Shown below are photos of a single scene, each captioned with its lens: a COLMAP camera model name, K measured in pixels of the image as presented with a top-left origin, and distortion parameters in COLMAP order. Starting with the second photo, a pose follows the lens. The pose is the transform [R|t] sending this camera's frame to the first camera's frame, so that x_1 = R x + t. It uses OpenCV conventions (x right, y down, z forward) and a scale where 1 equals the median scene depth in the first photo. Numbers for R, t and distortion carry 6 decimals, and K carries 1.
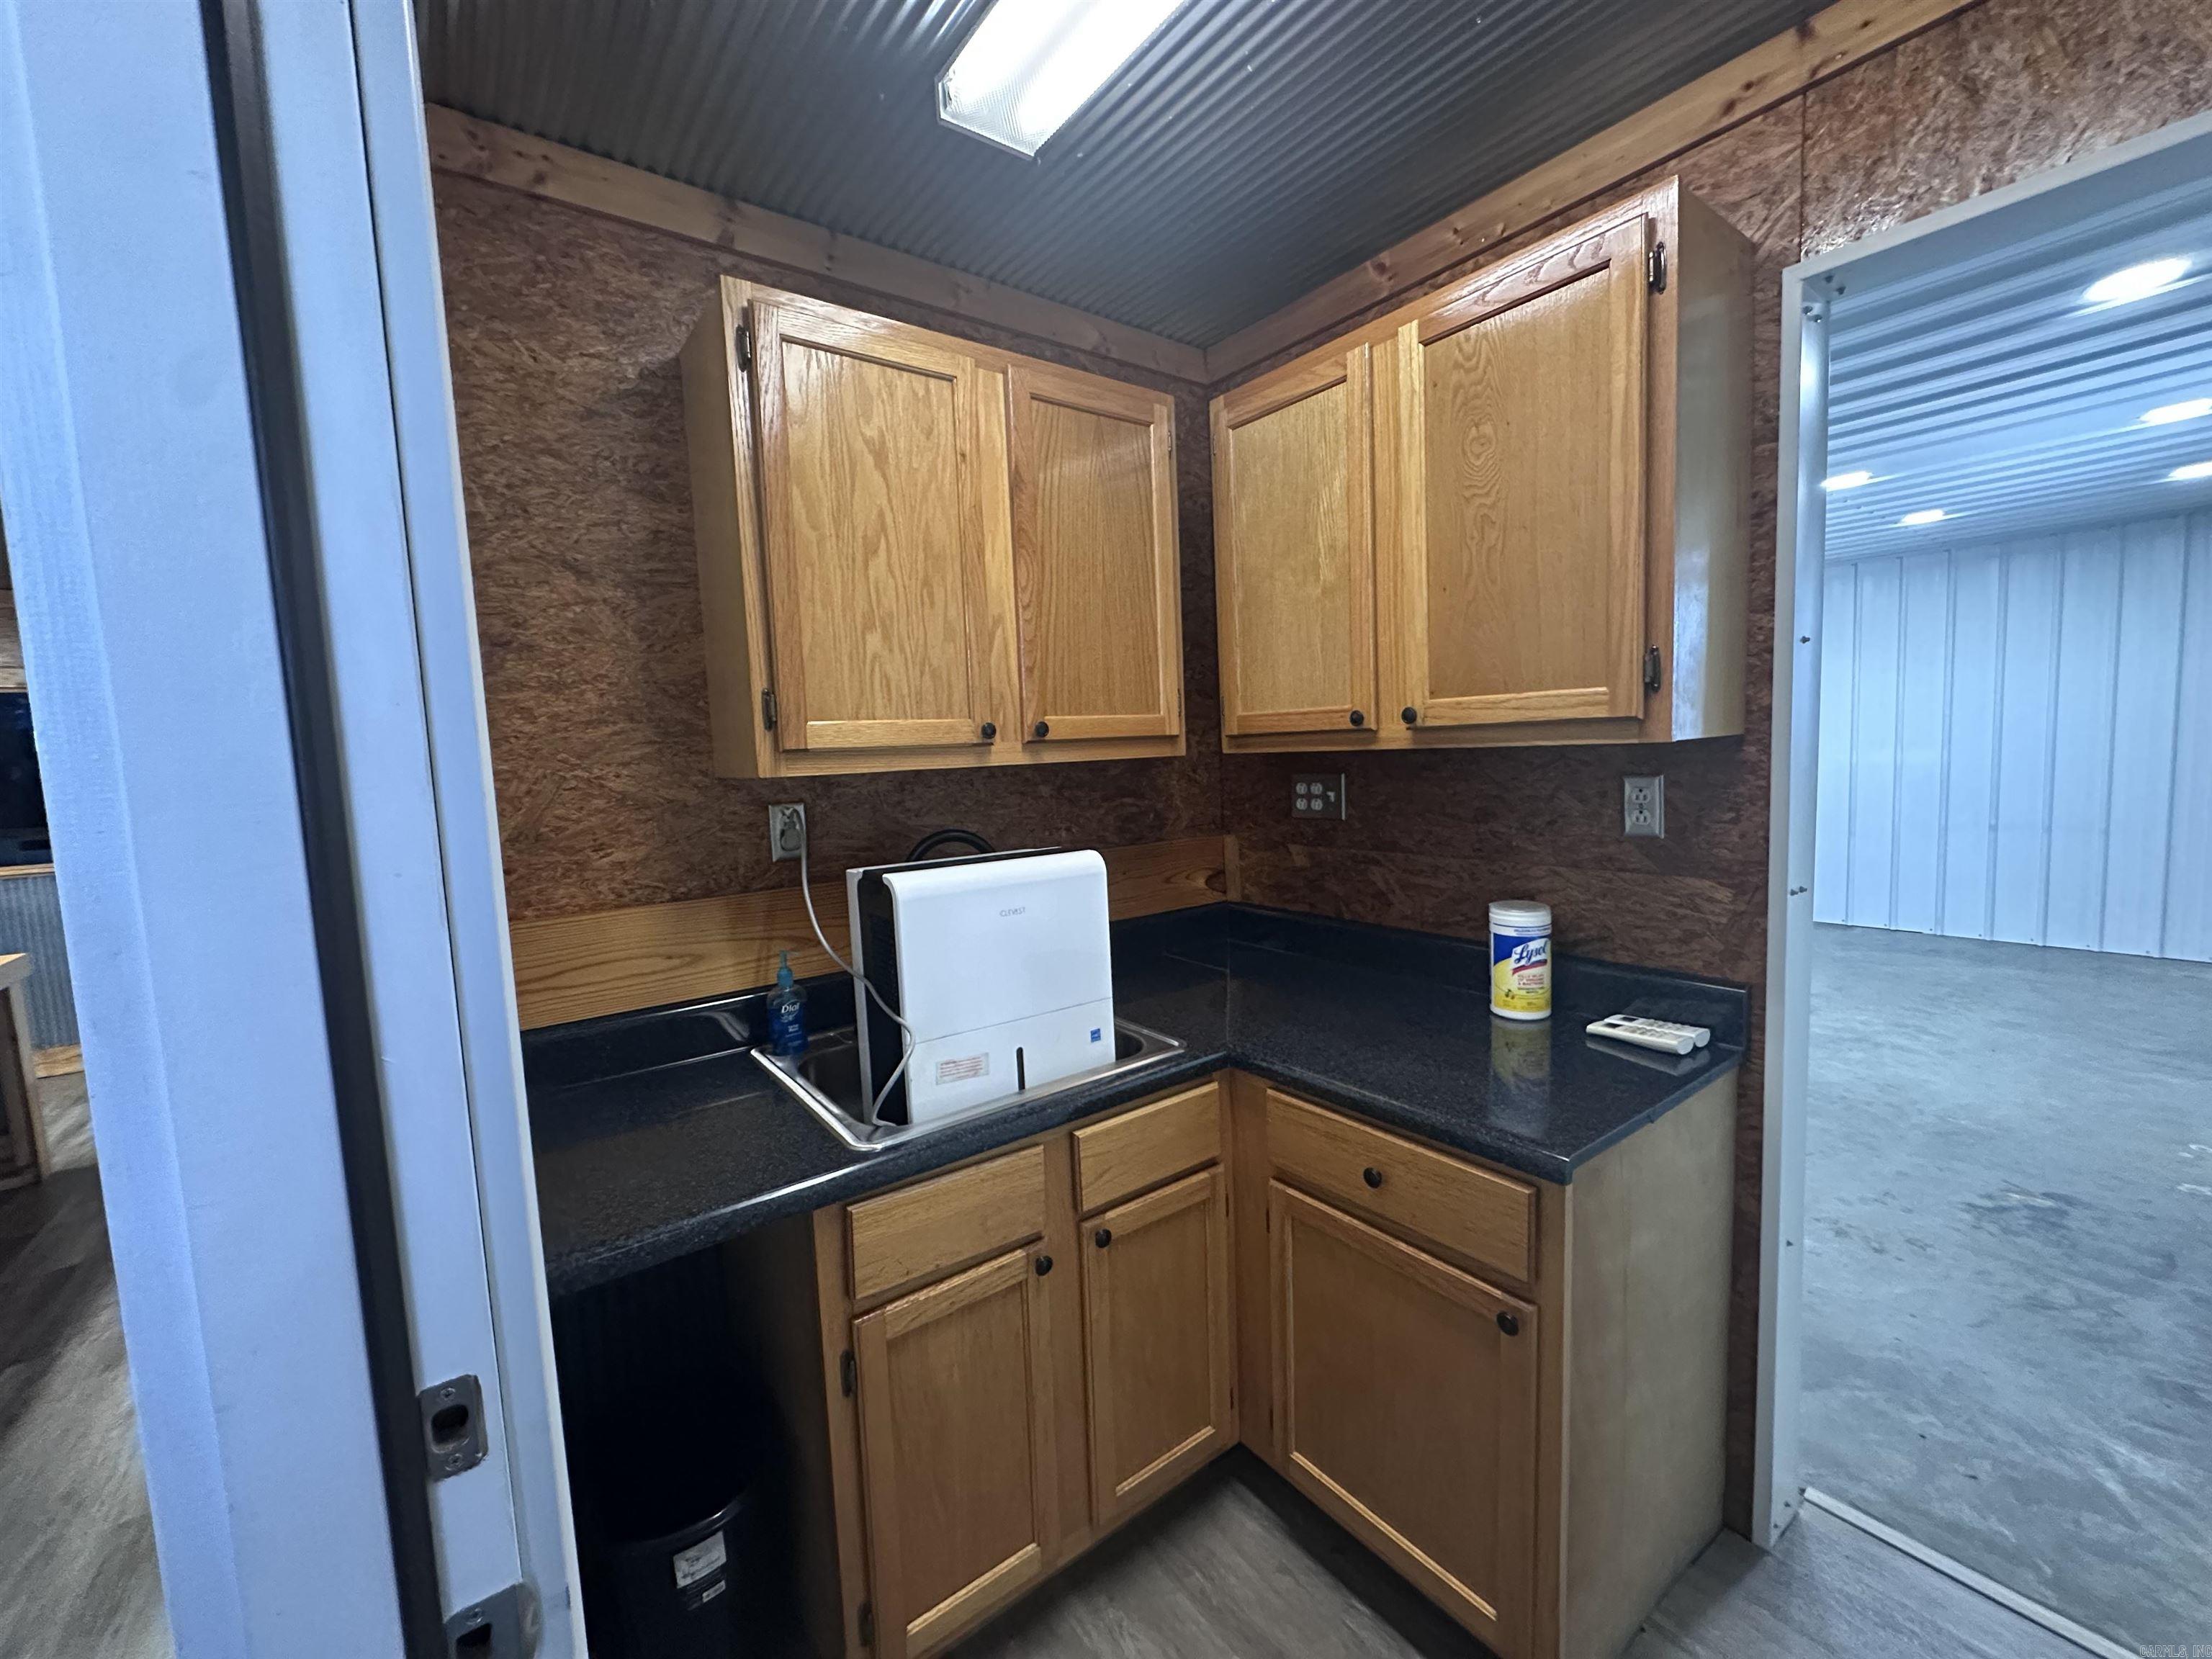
lens RADIAL K [[880.1, 0, 1106.0], [0, 880.1, 829.5], [0, 0, 1]] dist [-0.000872, 0.000381]
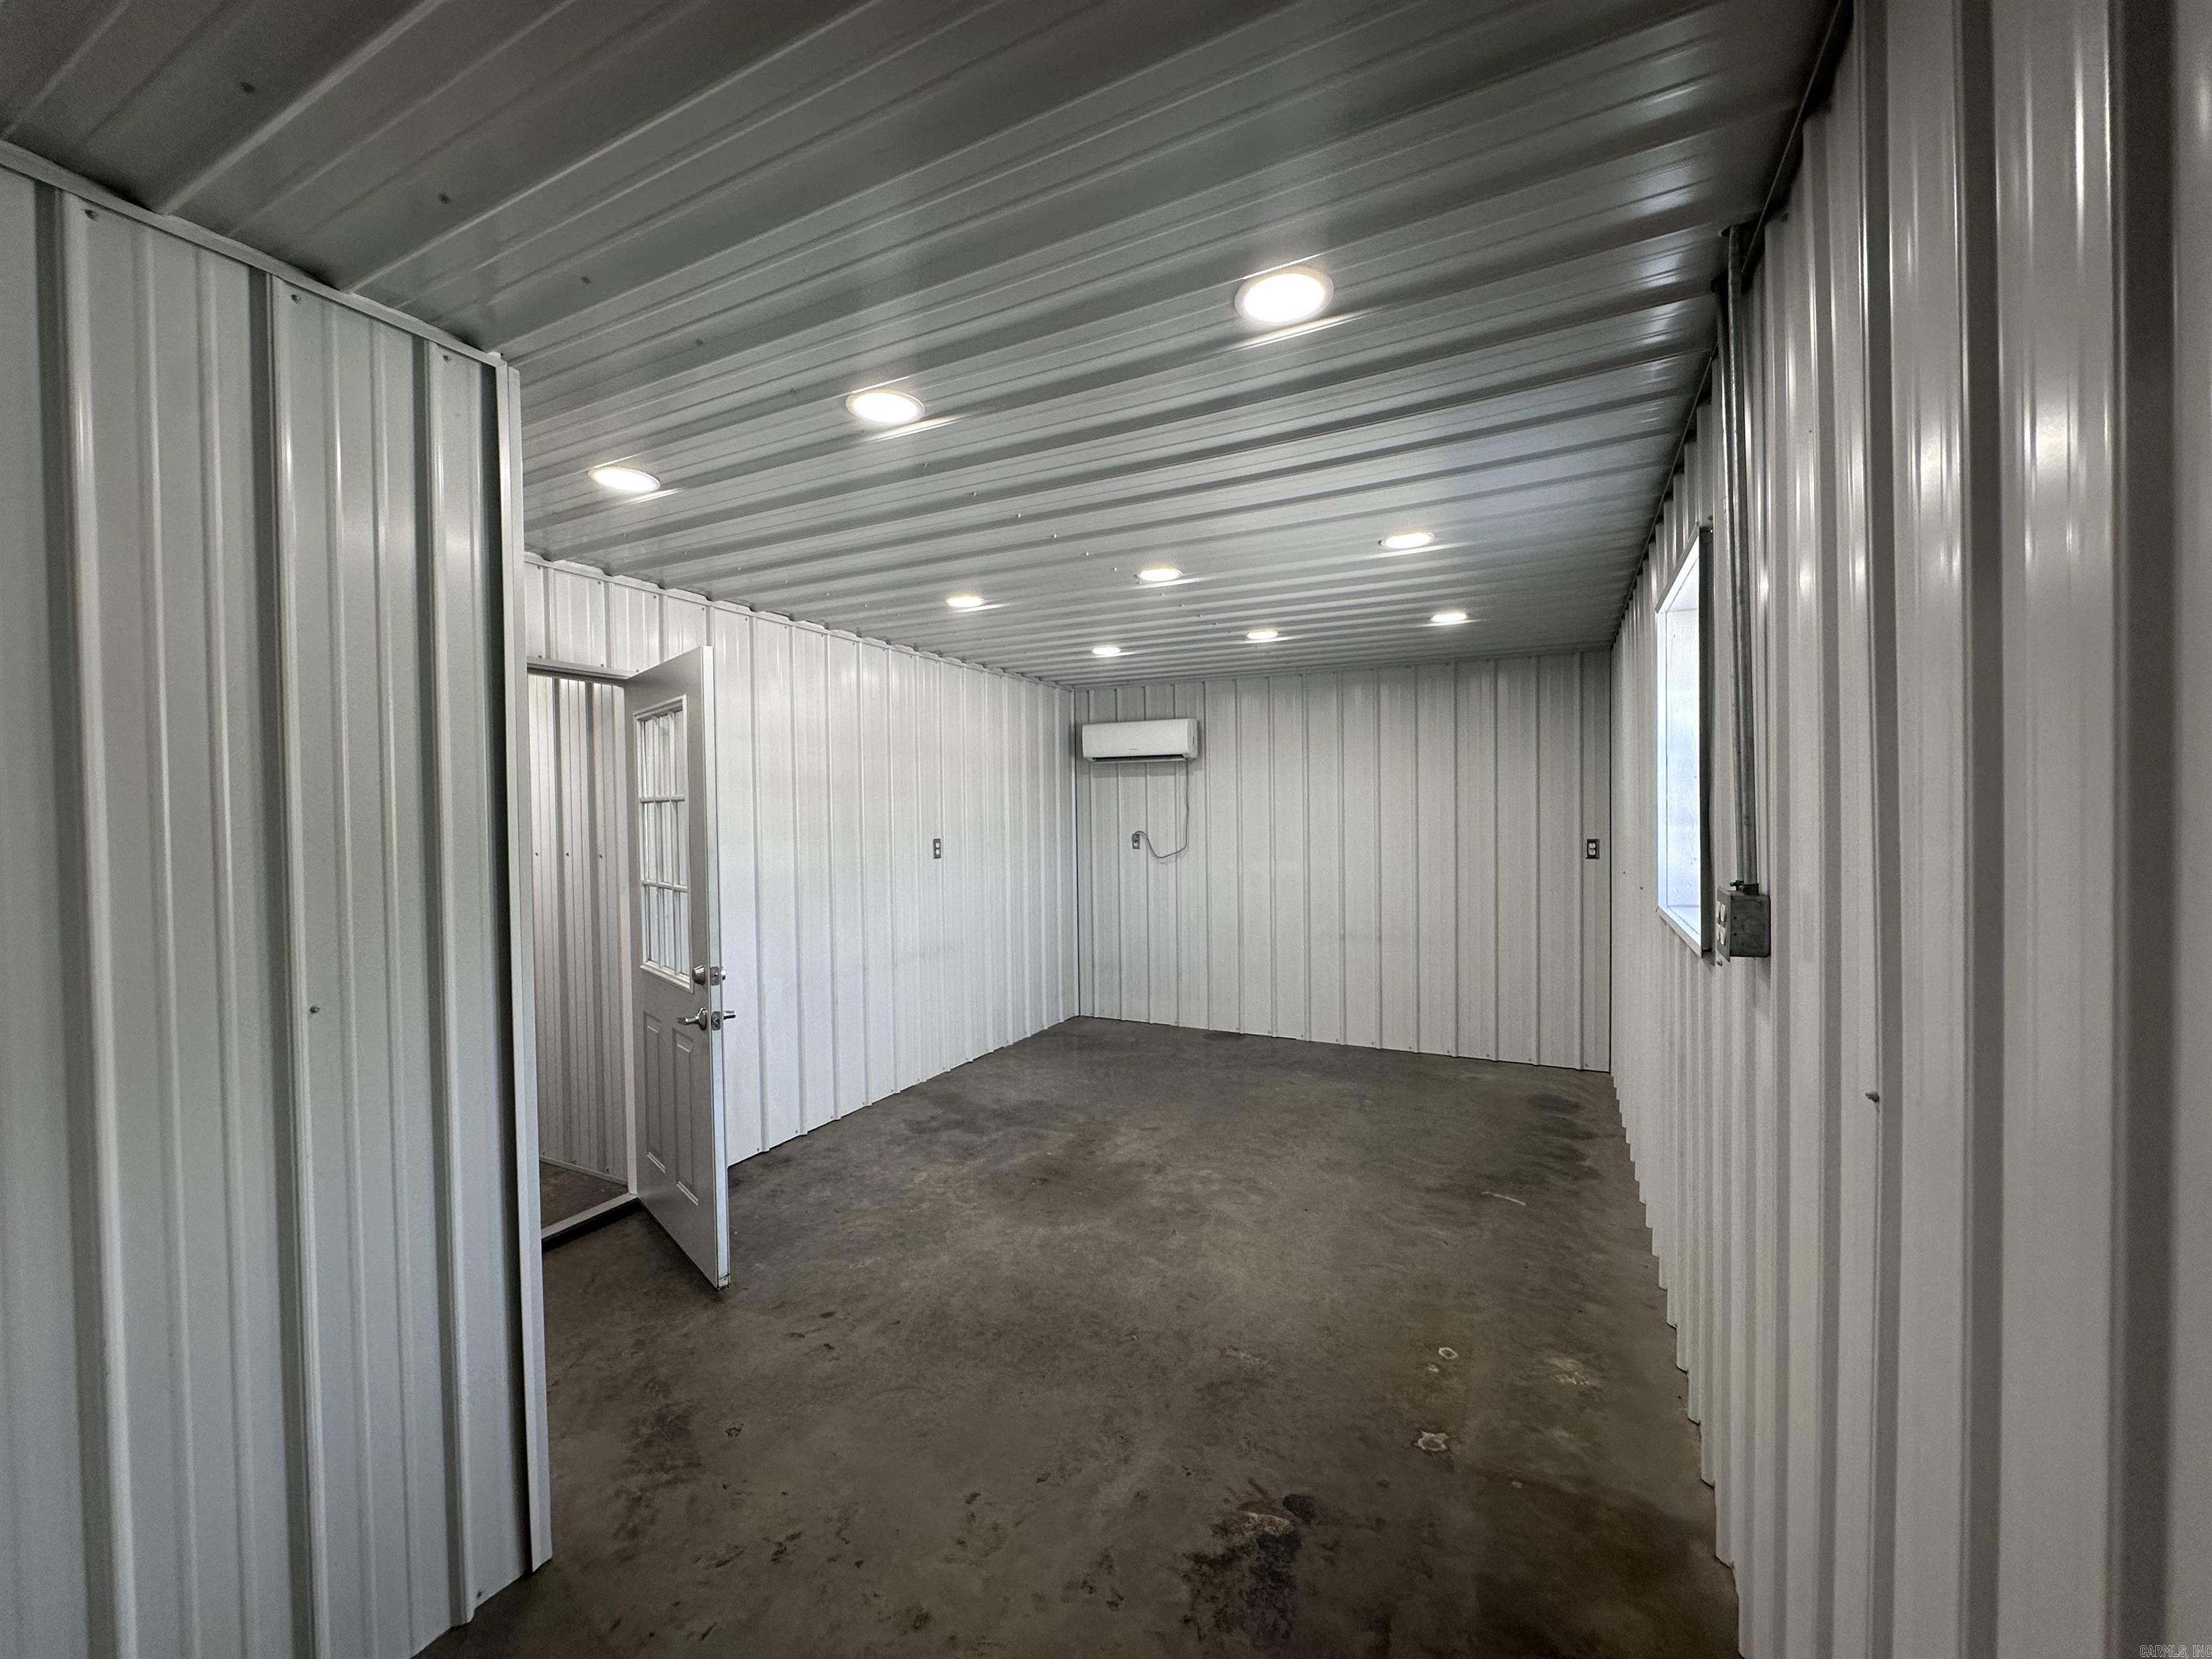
lens RADIAL K [[880.1, 0, 1106.0], [0, 880.1, 829.5], [0, 0, 1]] dist [-0.000872, 0.000381]
pose [[0.896058, 0.023920, 0.443293, 0.436742], [0.013057, 0.996695, -0.080177, -0.076240], [-0.443745, 0.077631, 0.892784, 0.262698]]
